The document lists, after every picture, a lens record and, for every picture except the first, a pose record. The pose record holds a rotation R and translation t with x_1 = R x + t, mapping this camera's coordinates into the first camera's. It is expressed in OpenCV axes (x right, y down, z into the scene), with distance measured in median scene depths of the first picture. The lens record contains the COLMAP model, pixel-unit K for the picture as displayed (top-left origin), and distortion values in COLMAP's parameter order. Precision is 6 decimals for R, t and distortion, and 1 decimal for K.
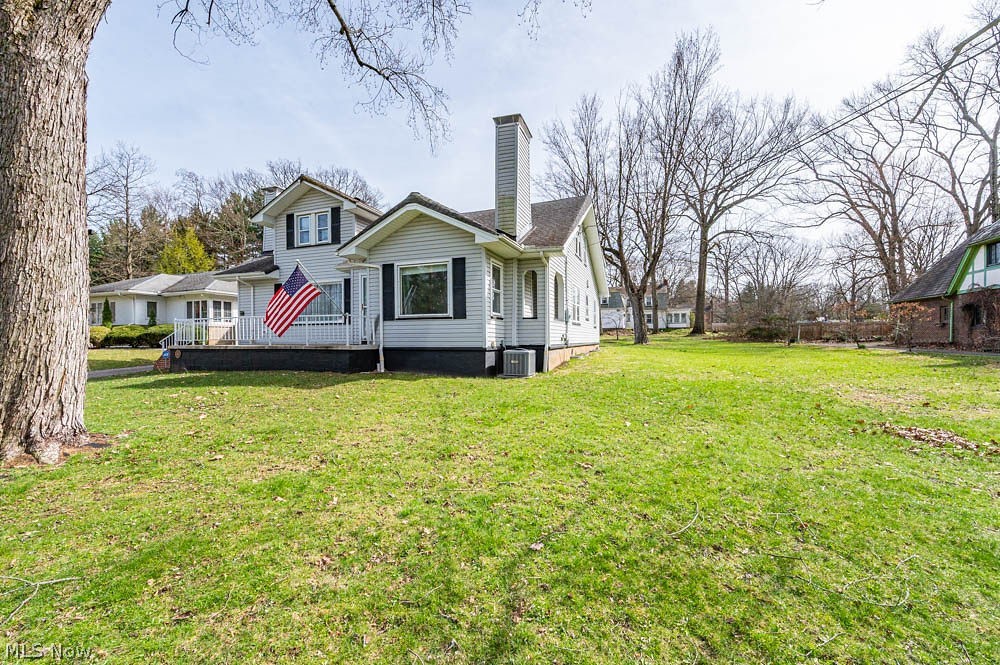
lens RADIAL K [[410.0, 0, 500.0], [0, 410.0, 332.5], [0, 0, 1]] dist [0.001575, 0.000136]
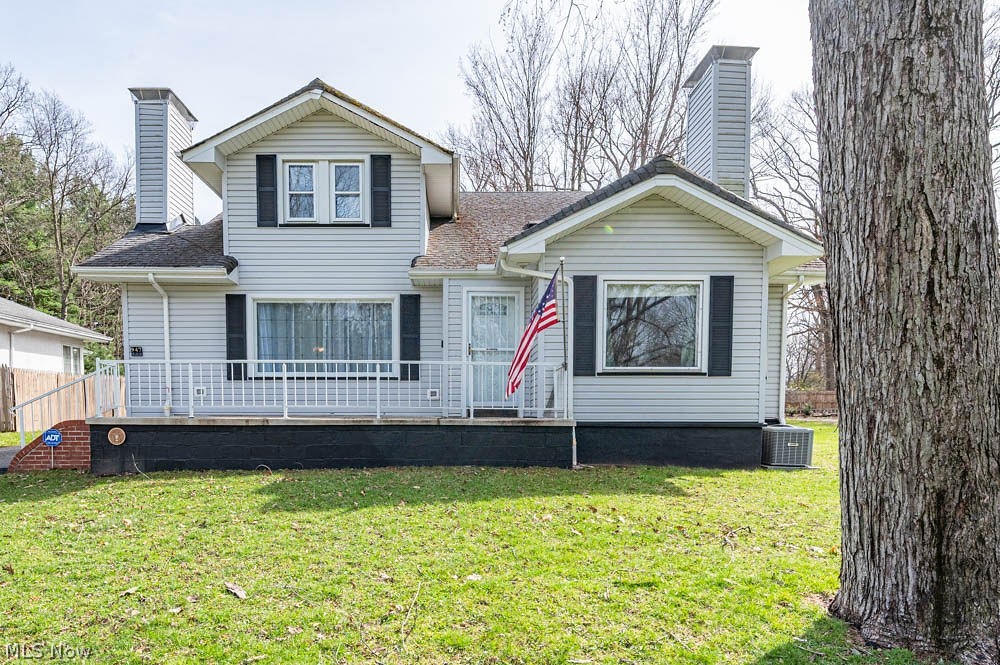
lens RADIAL K [[663.3, 0, 467.8], [0, 663.3, 451.2], [0, 0, 1]] dist [0.001125, -0.000015]
pose [[0.935787, -0.014207, 0.352281, -0.678217], [-0.012702, 0.997180, 0.073958, 0.008868], [-0.352338, -0.073683, 0.932968, 0.160849]]
